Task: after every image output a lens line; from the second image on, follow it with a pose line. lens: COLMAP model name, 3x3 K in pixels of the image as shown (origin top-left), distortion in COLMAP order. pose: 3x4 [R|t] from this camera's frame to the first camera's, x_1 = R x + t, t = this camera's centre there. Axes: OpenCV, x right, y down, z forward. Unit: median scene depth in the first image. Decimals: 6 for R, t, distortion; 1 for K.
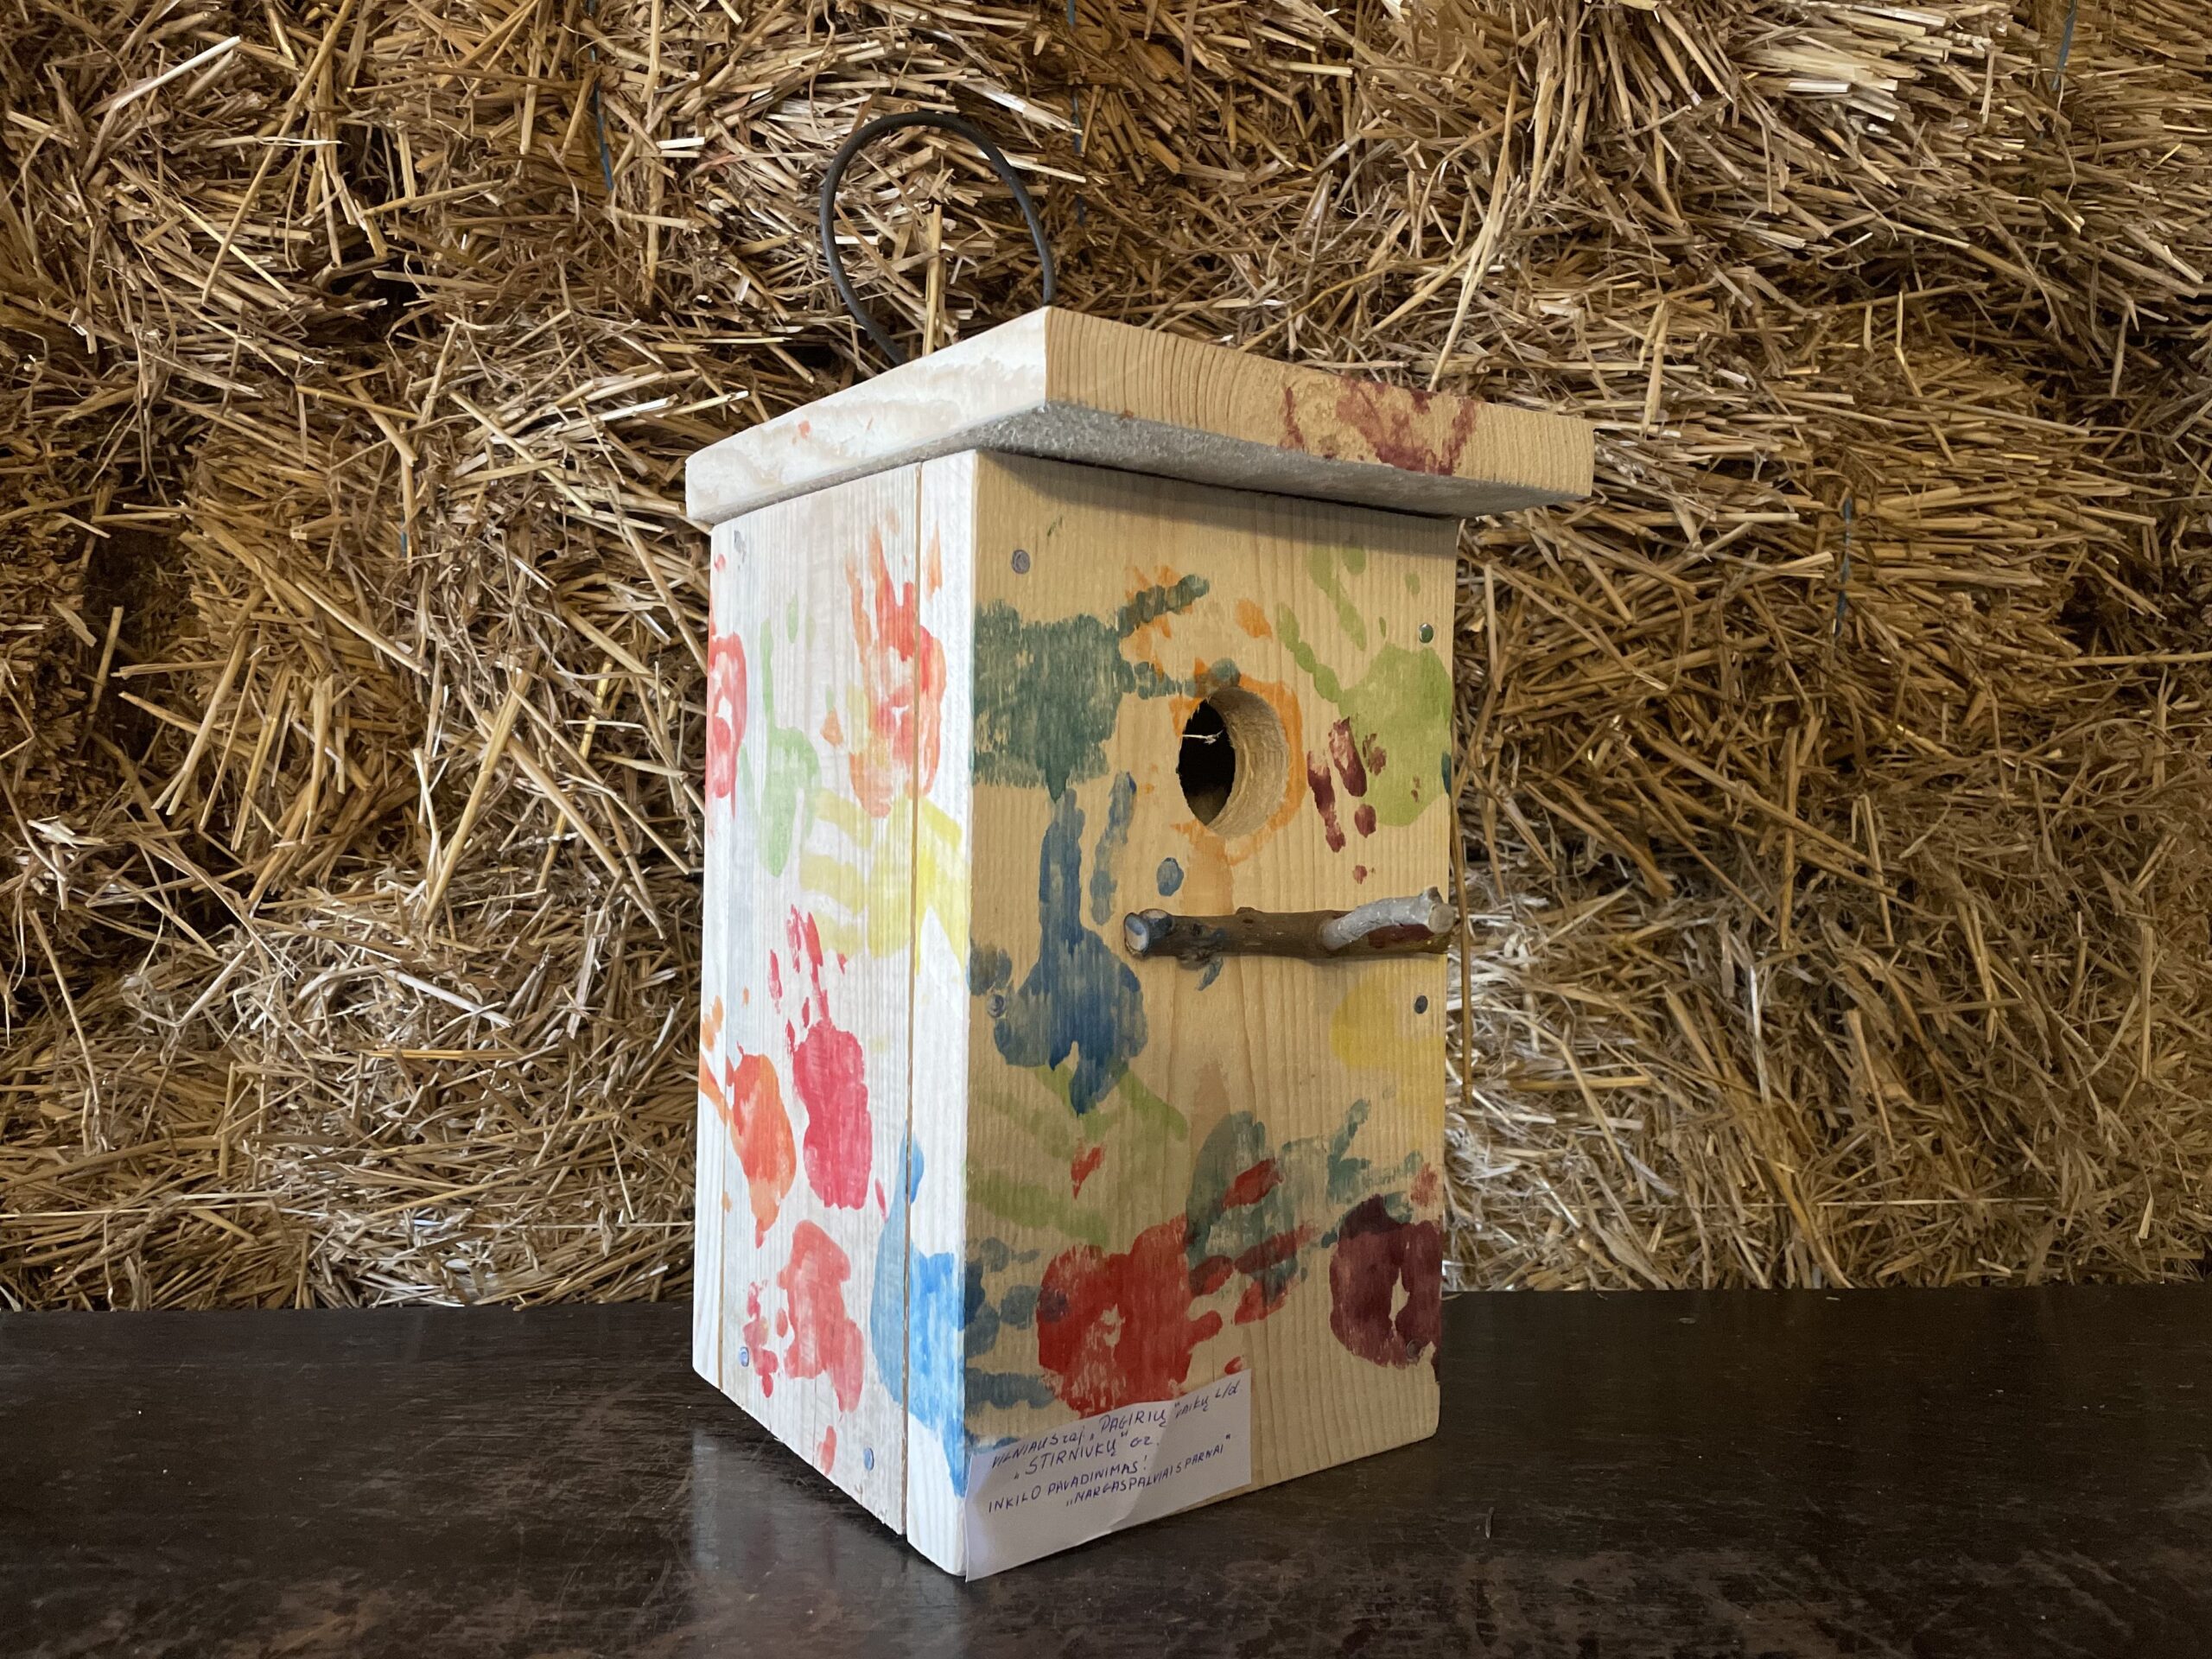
lens RADIAL K [[1650.6, 0, 1118.3], [0, 1650.6, 819.1], [0, 0, 1]] dist [0.064474, -0.101408]
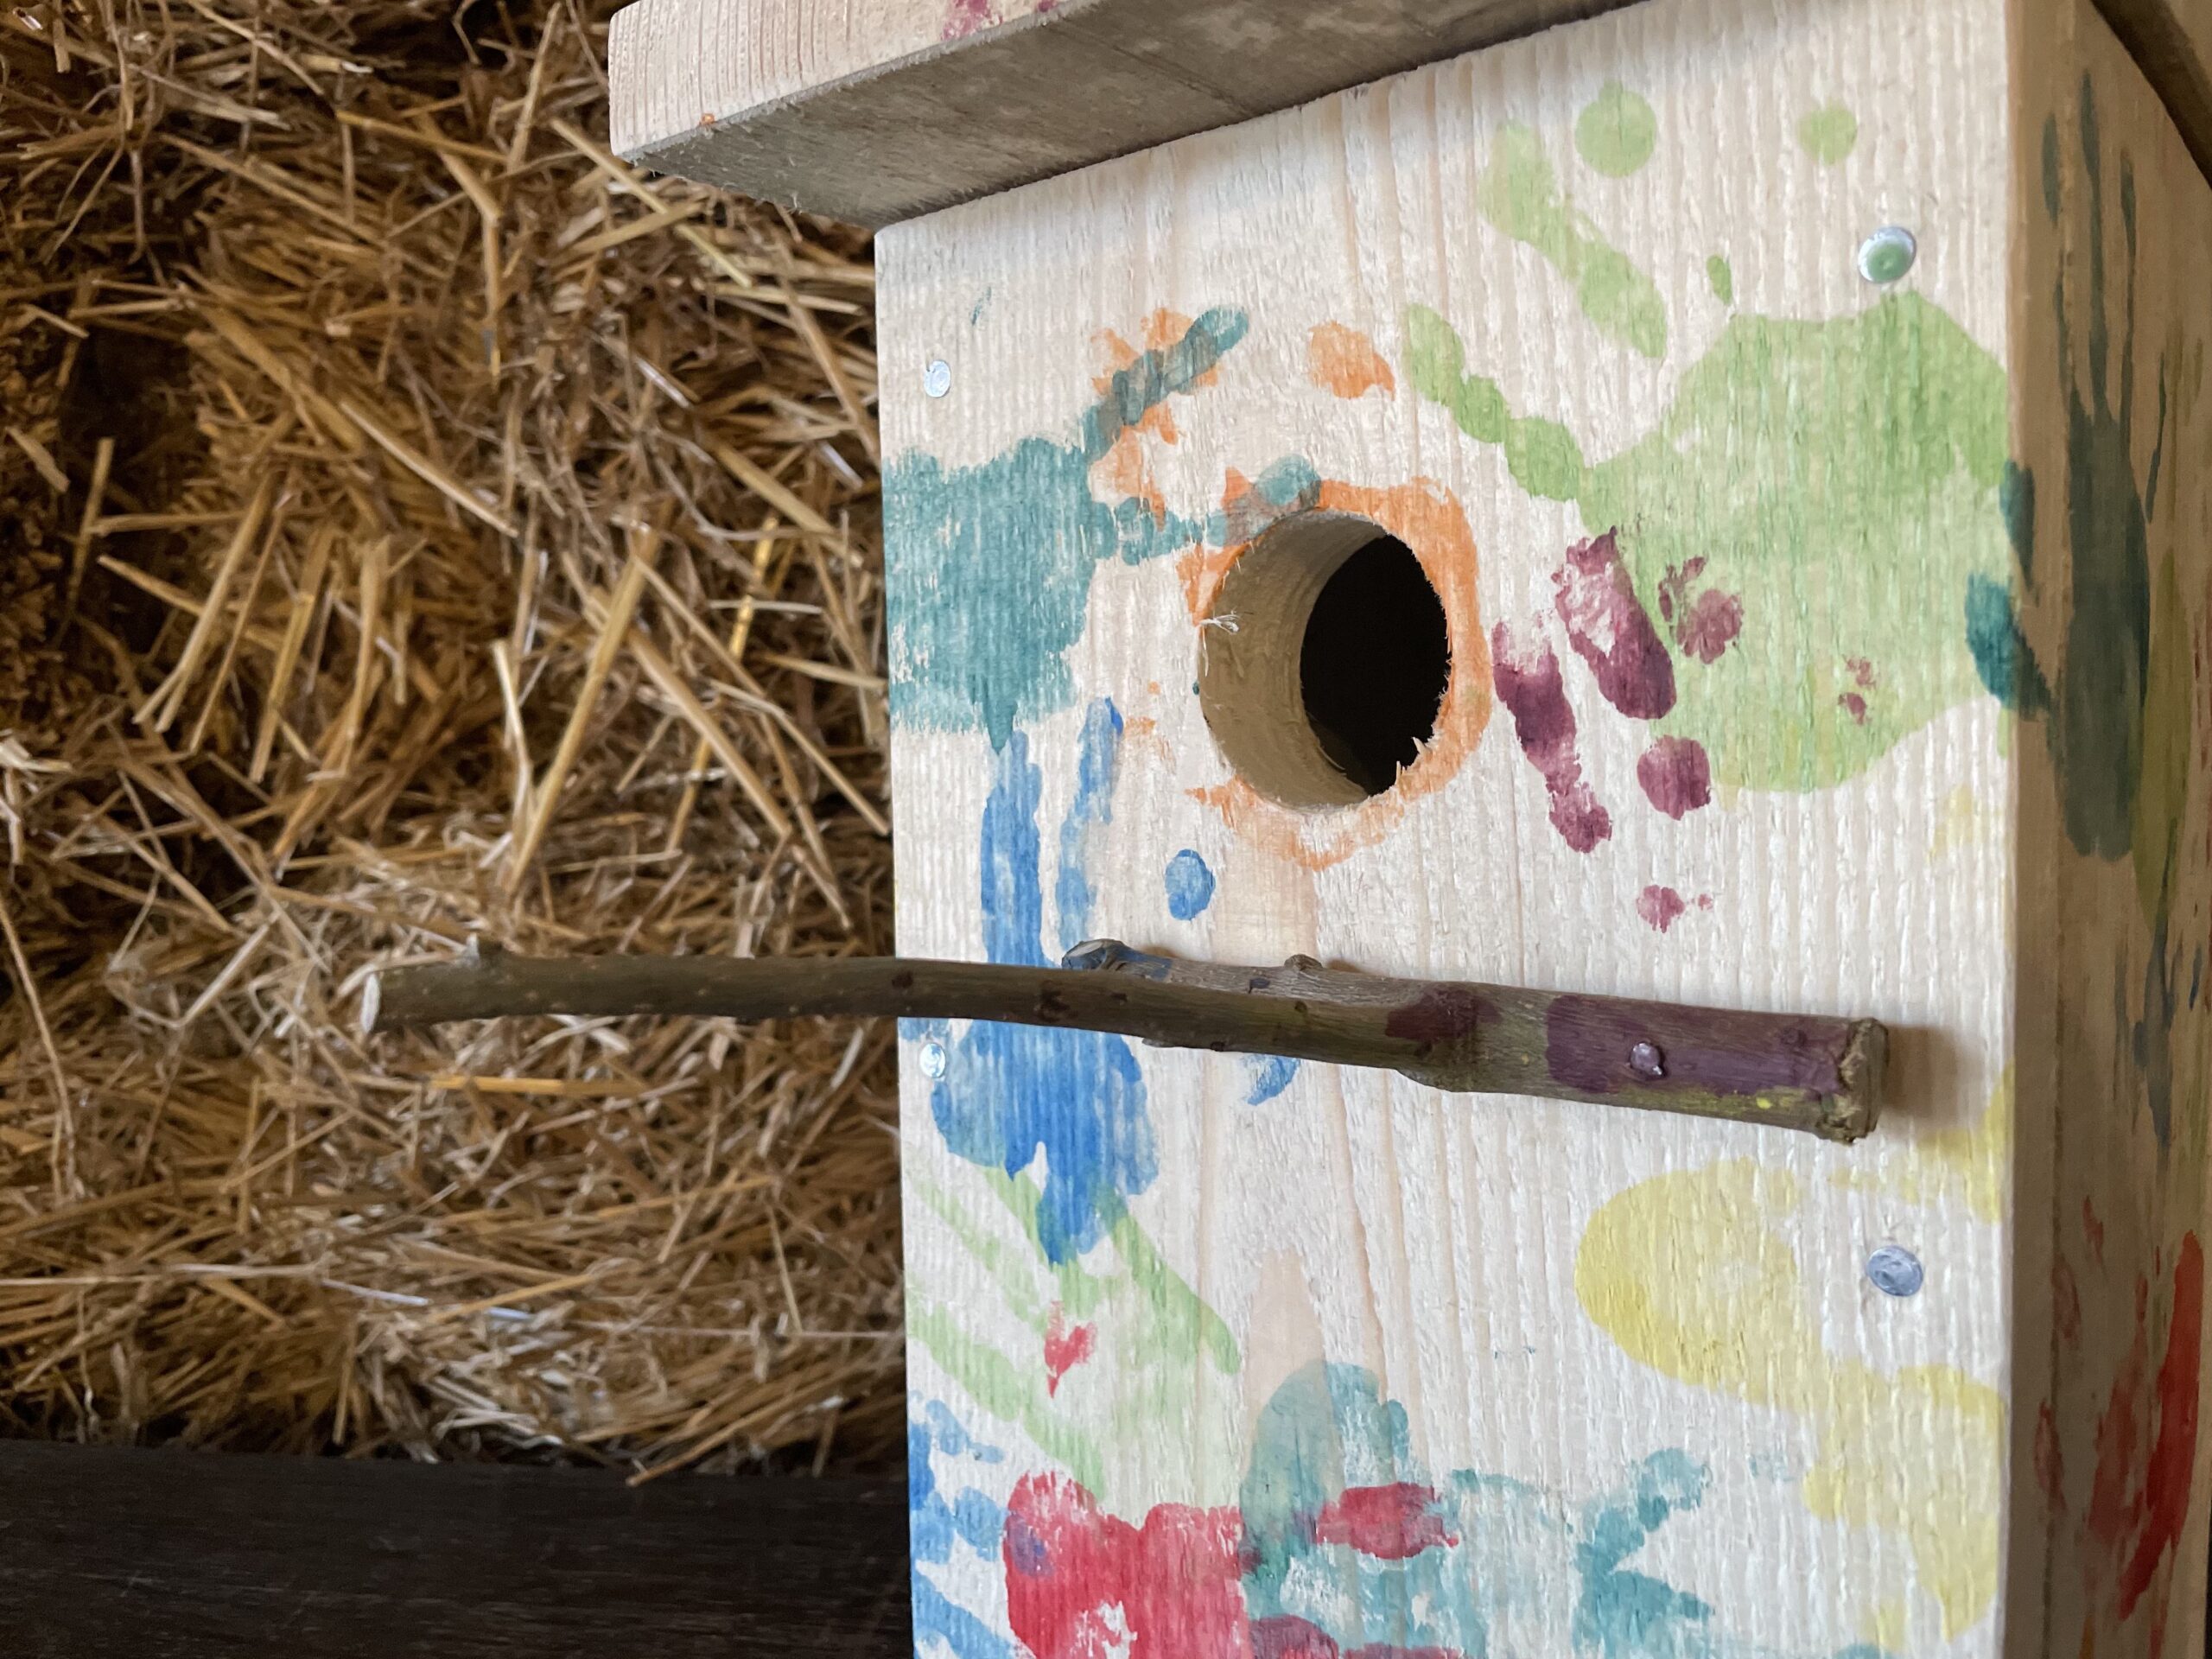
lens RADIAL K [[1660.7, 0, 1106.0], [0, 1660.7, 829.5], [0, 0, 1]] dist [0.062116, -0.098493]
pose [[0.995296, 0.023311, -0.094032, -0.104347], [-0.018970, 0.998724, 0.046799, -0.001583], [0.095003, -0.044795, 0.994469, 0.329295]]
